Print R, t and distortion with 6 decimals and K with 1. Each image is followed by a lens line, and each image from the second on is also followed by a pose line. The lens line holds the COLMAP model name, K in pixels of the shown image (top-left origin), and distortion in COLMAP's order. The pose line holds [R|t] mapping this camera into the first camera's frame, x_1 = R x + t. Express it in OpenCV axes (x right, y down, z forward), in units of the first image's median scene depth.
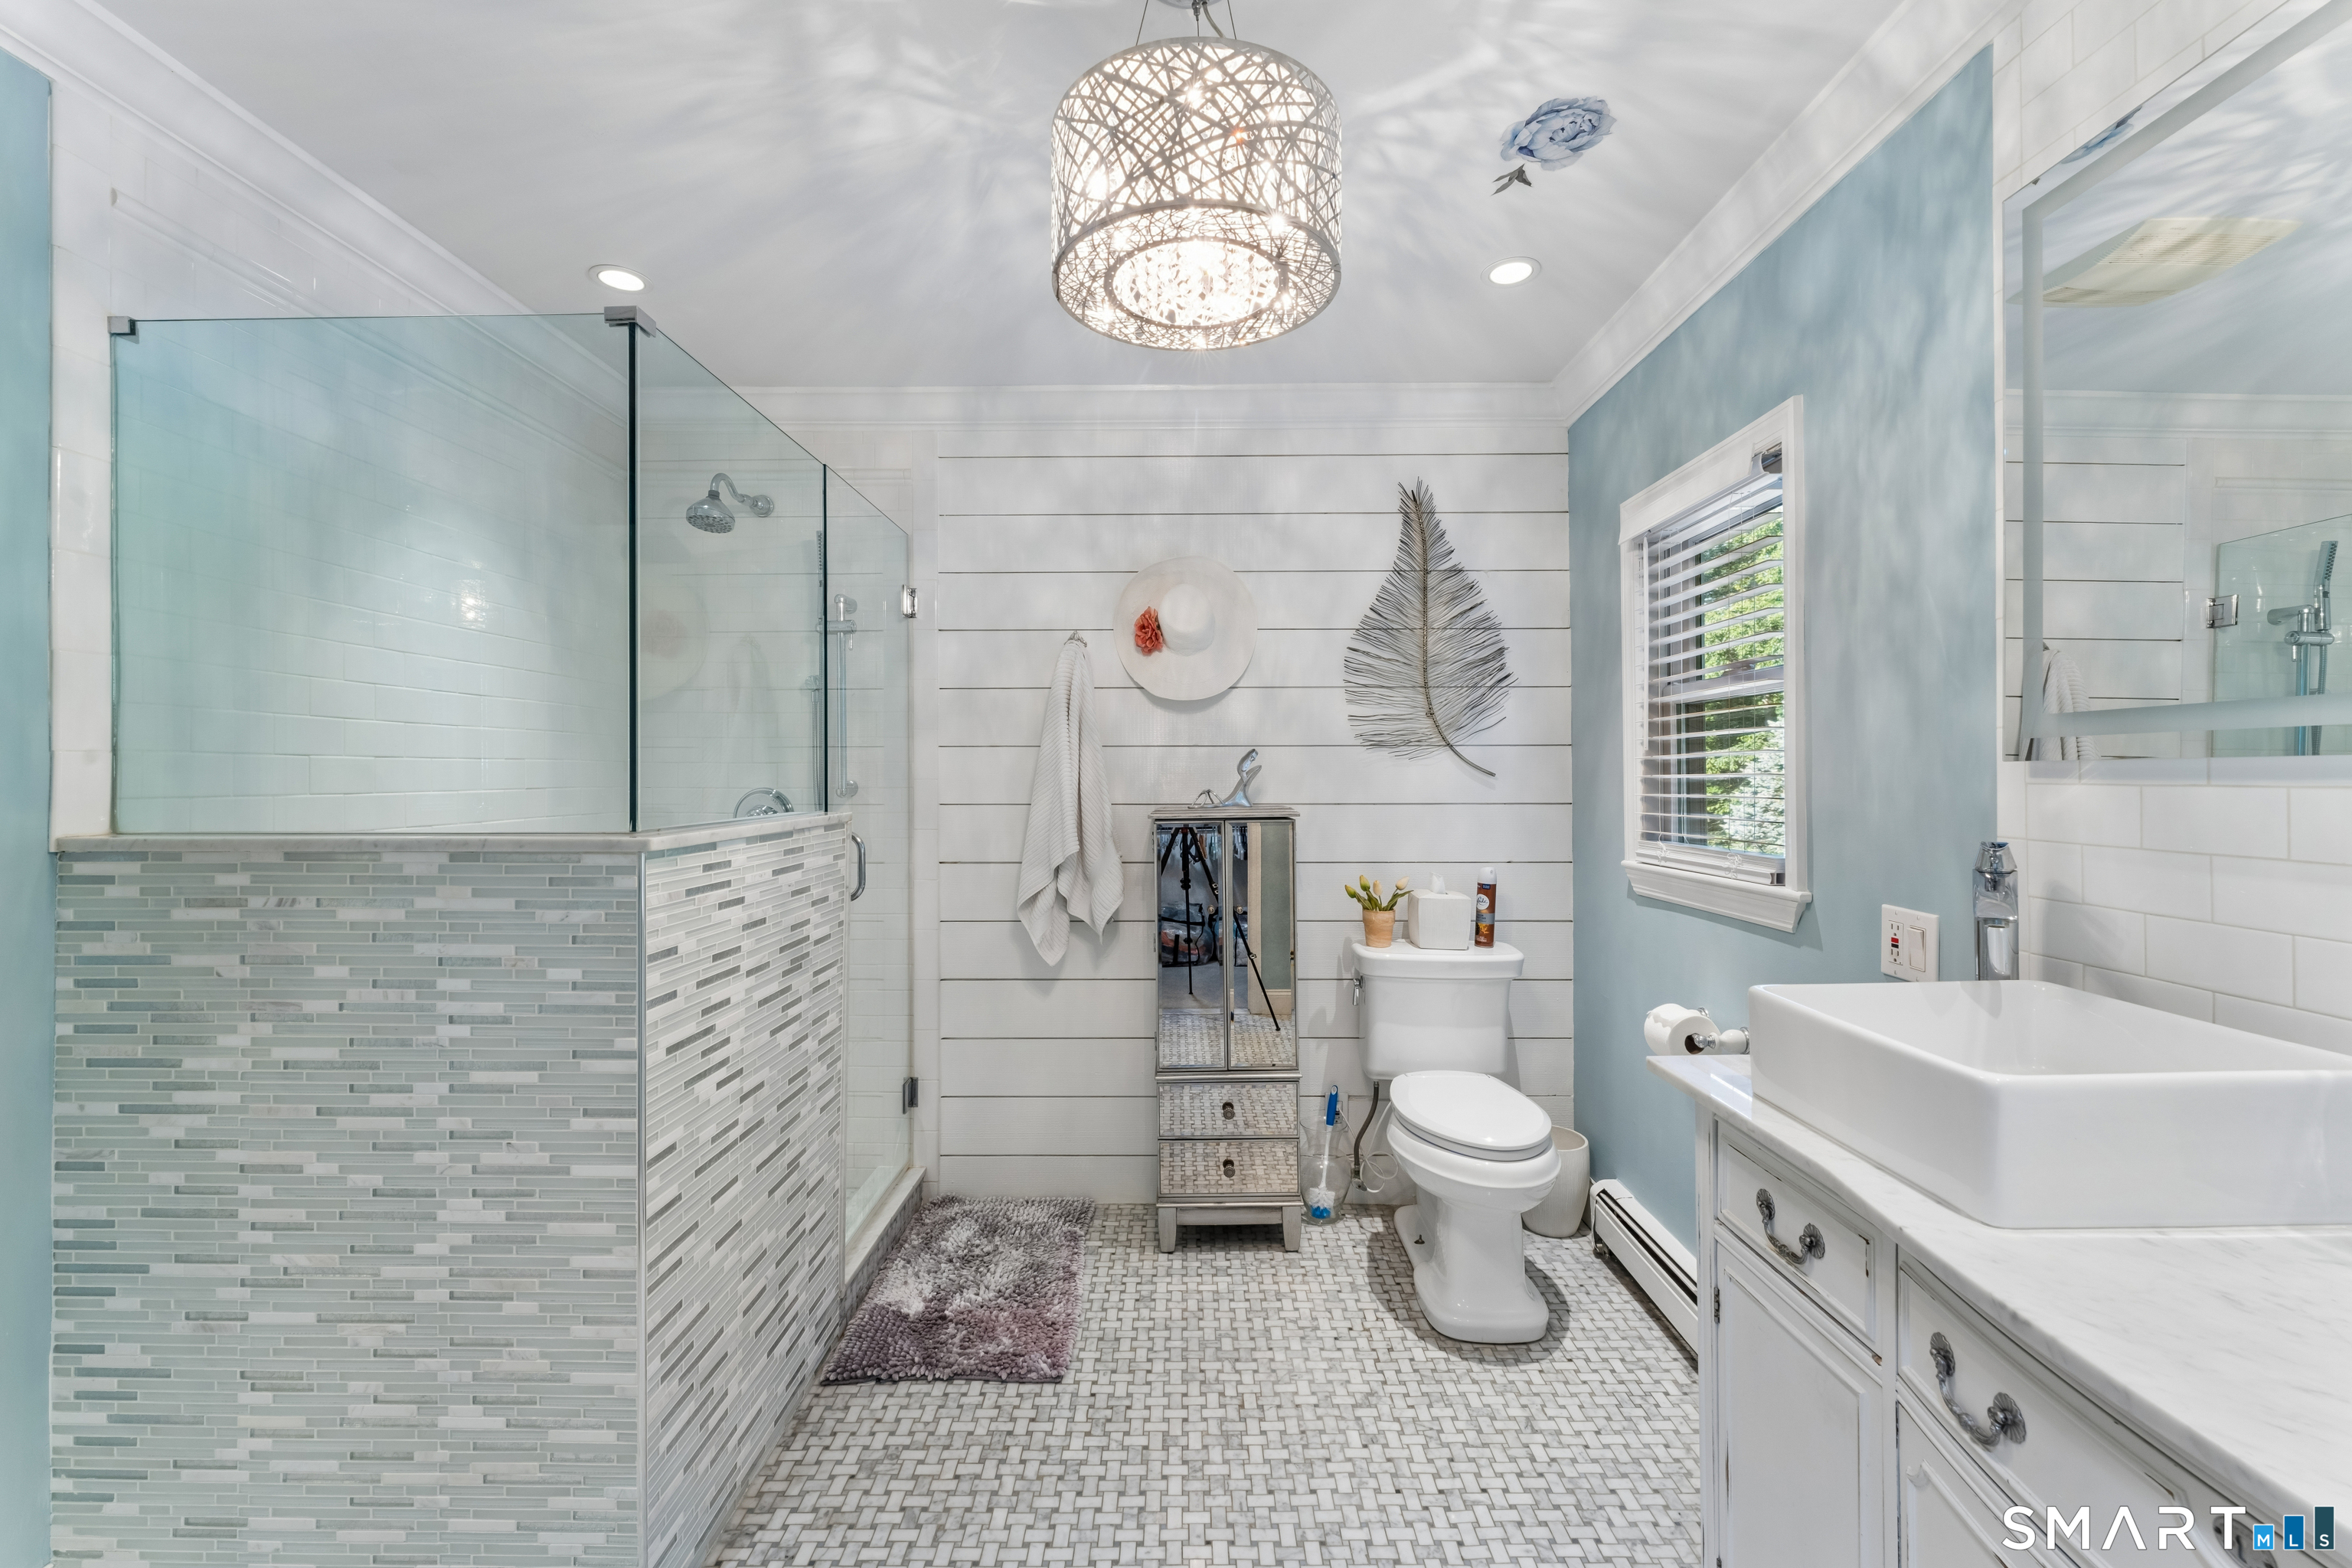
lens RADIAL K [[980.7, 0, 1181.1], [0, 980.7, 789.0], [0, 0, 1]] dist [-0.000954, -0.000201]
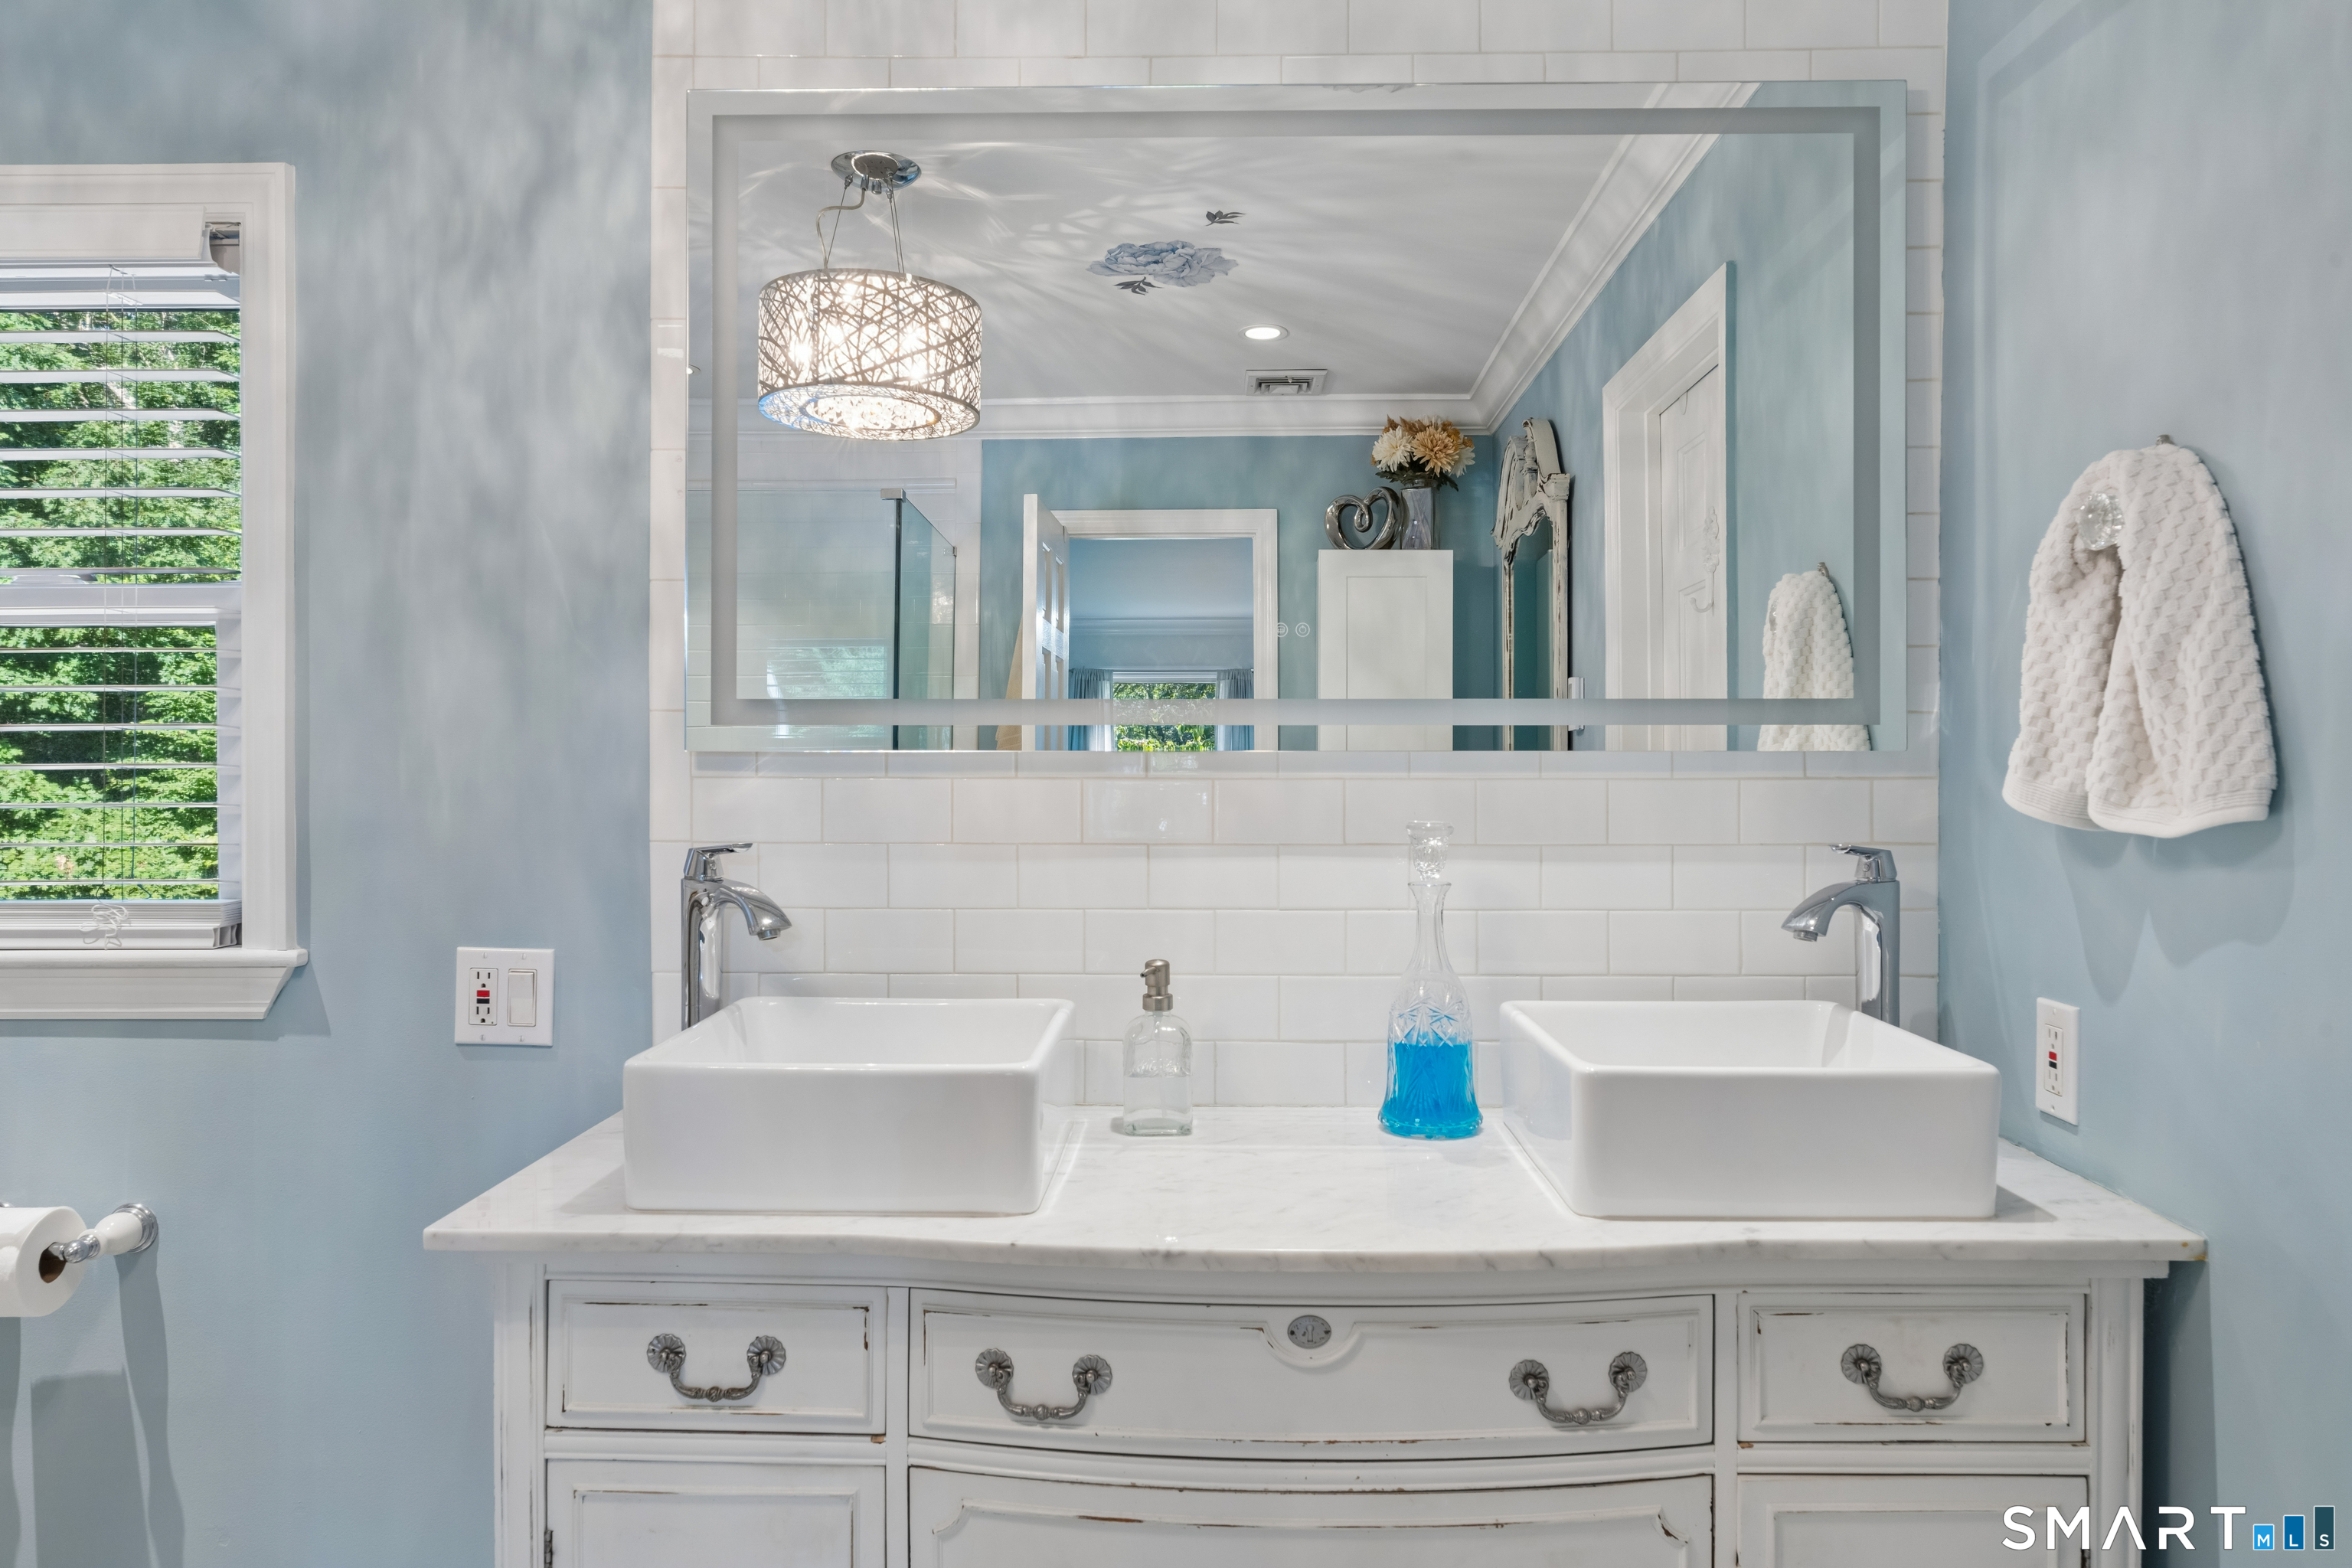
lens RADIAL K [[1606.4, 0, 1179.6], [0, 1606.4, 785.3], [0, 0, 1]] dist [0.043885, 0.000744]
pose [[0.014403, -0.000907, 0.999896, -0.468448], [0.013328, 0.999911, 0.000715, 0.006135], [-0.999807, 0.013316, 0.014414, 0.465618]]
